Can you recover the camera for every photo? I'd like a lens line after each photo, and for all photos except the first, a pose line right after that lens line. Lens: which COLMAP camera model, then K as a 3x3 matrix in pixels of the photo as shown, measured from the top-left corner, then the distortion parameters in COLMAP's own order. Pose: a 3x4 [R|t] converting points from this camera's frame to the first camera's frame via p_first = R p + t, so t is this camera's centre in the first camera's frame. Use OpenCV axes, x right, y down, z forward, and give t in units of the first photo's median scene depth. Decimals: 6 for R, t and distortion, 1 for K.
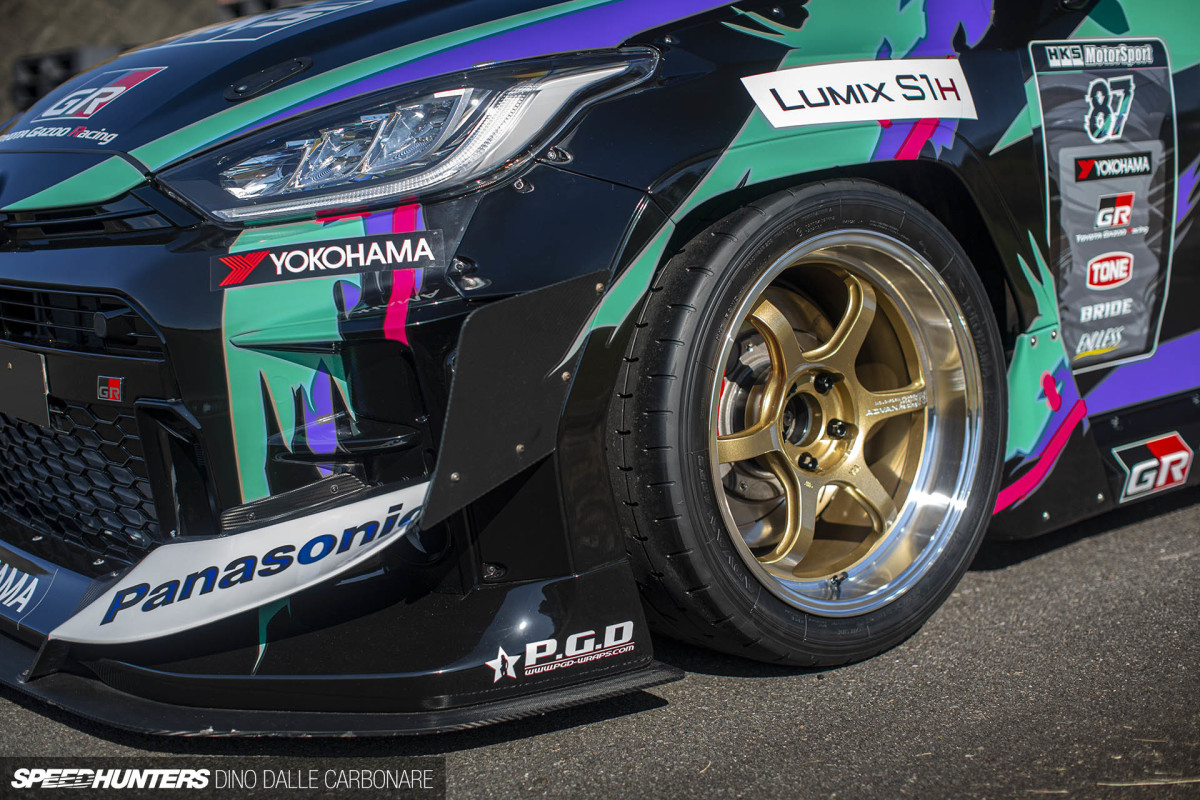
lens RADIAL K [[1797.1, 0, 600.0], [0, 1797.1, 400.0], [0, 0, 1]] dist [-0.186067, 0.708277]
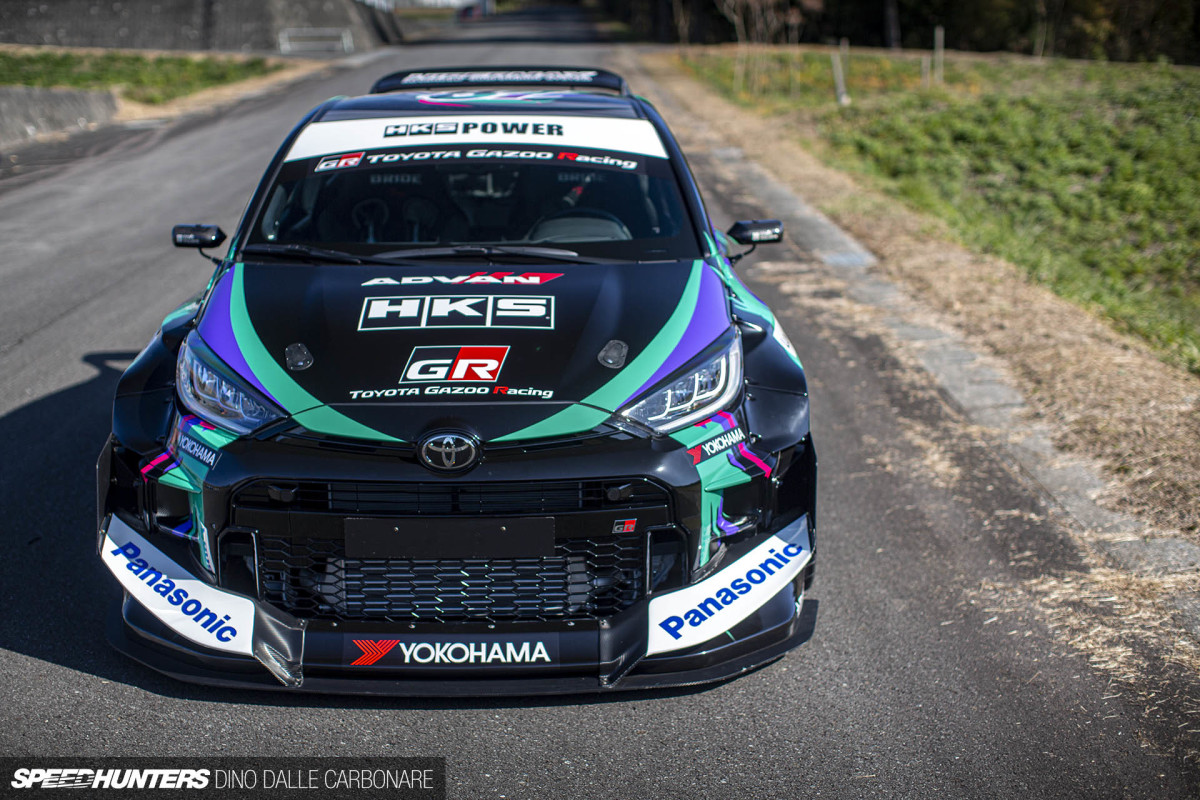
lens RADIAL K [[1797.1, 0, 600.0], [0, 1797.1, 400.0], [0, 0, 1]] dist [-0.186067, 0.708277]
pose [[0.590258, -0.127141, 0.797139, -1.886553], [0.103020, 0.991308, 0.081827, -0.313127], [-0.800614, 0.033822, 0.598225, -0.159347]]
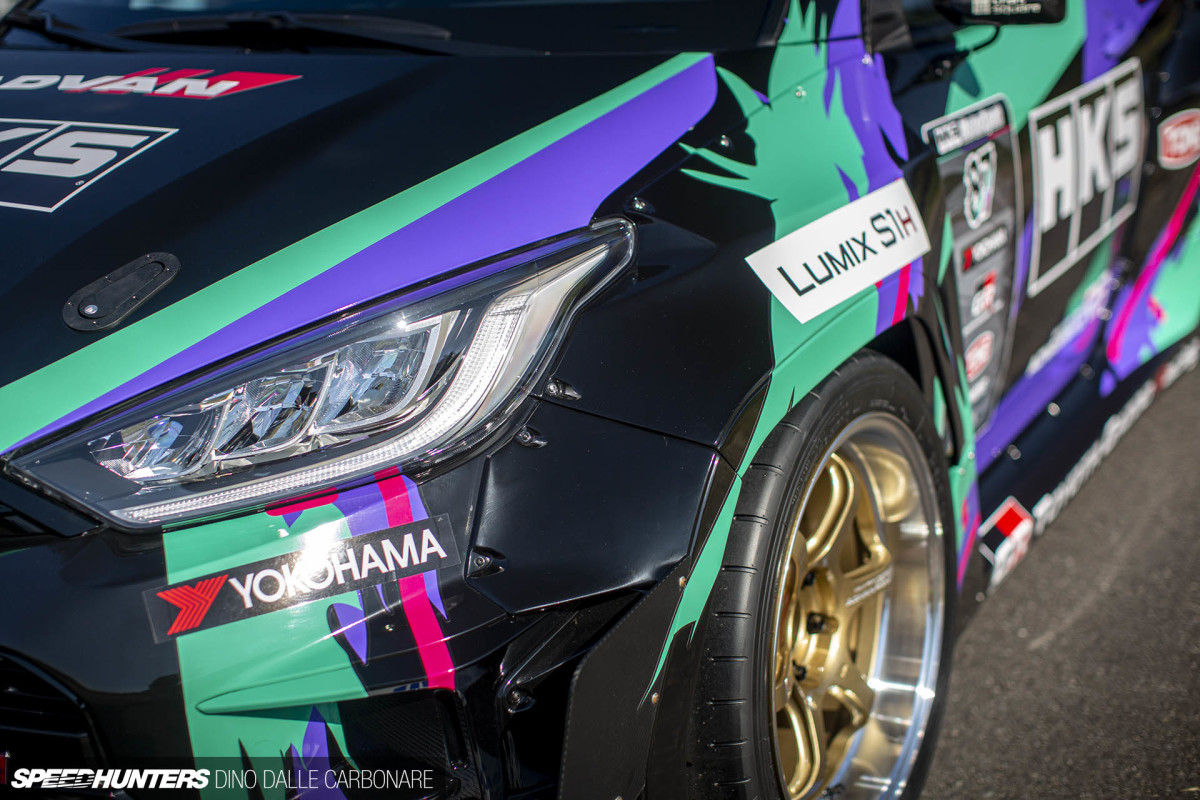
lens RADIAL K [[1797.1, 0, 600.0], [0, 1797.1, 400.0], [0, 0, 1]] dist [-0.186067, 0.708277]
pose [[0.921761, -0.115745, 0.370081, -0.301055], [0.068315, 0.987956, 0.138837, -0.240939], [-0.381694, -0.102693, 0.918566, 0.273571]]
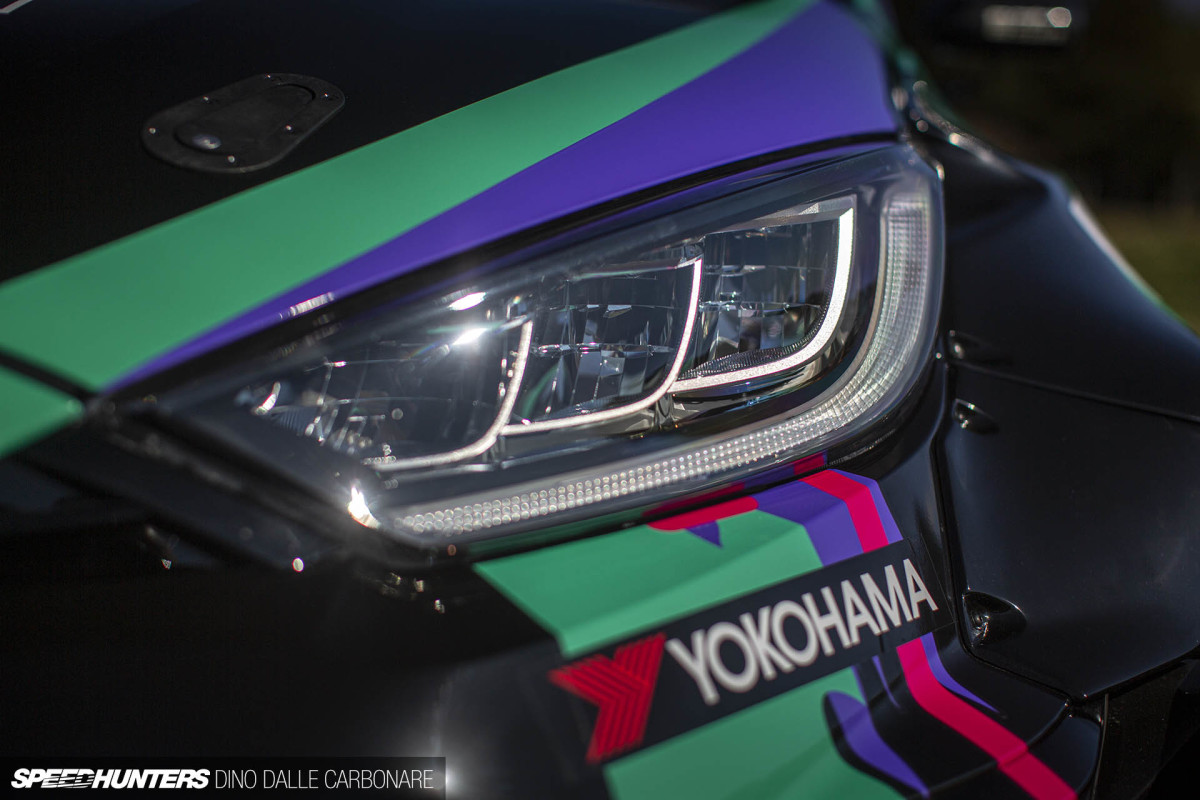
lens RADIAL K [[1797.1, 0, 600.0], [0, 1797.1, 400.0], [0, 0, 1]] dist [-0.186067, 0.708277]
pose [[0.681112, -0.022880, 0.731822, -0.436897], [0.050252, 0.998616, -0.015548, -0.121502], [-0.730453, 0.047366, 0.681319, 0.758326]]
